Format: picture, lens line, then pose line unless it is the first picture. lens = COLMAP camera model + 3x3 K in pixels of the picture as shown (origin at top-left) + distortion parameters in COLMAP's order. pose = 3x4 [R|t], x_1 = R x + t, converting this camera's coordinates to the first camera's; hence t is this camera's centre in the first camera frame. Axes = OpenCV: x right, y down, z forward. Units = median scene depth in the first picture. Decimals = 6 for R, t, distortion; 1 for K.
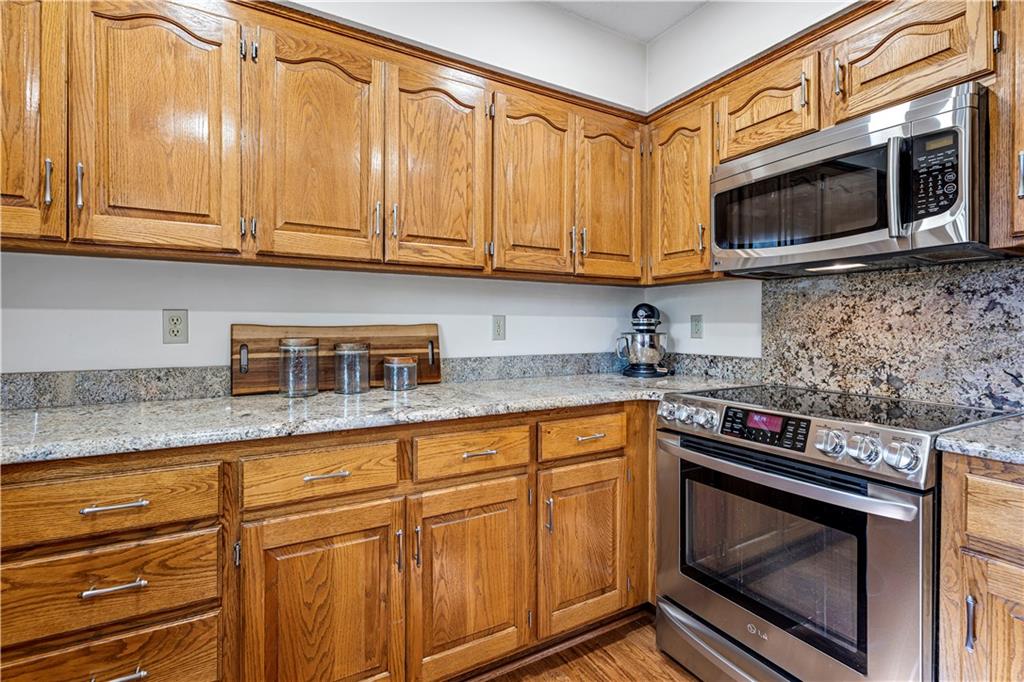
lens RADIAL K [[479.7, 0, 509.3], [0, 479.7, 325.6], [0, 0, 1]] dist [-0.000676, 0.000105]
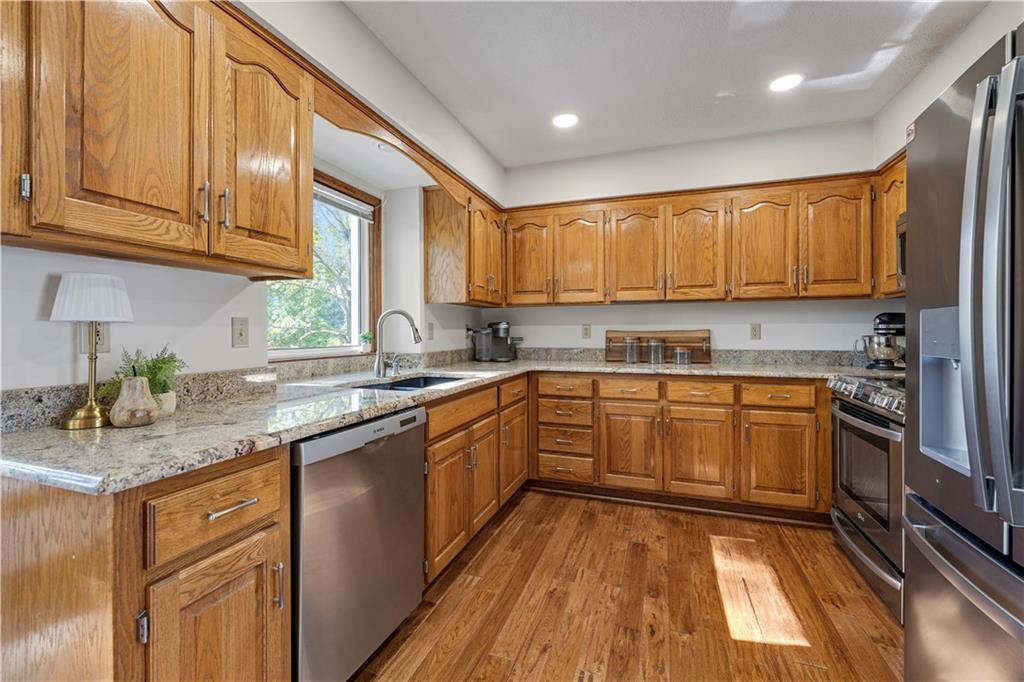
lens RADIAL K [[442.3, 0, 510.3], [0, 442.3, 331.0], [0, 0, 1]] dist [-0.000121, -0.000048]
pose [[0.655204, -0.002937, -0.755447, 0.737422], [0.006366, 0.999978, 0.001634, -0.007693], [0.755425, -0.005880, 0.655208, -0.756904]]
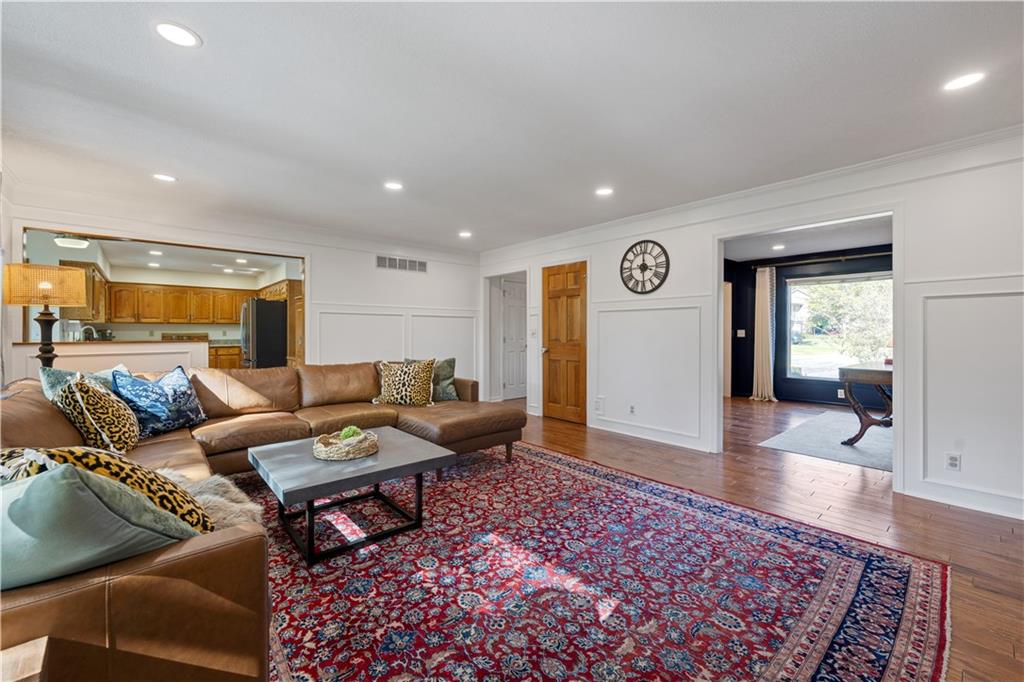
lens RADIAL K [[416.6, 0, 513.5], [0, 416.6, 334.3], [0, 0, 1]] dist [0.000916, 0.000081]
pose [[0.978797, -0.004569, 0.204781, 2.647921], [0.002729, 0.999953, 0.009264, -0.025214], [-0.204814, -0.008509, 0.978764, -4.989296]]
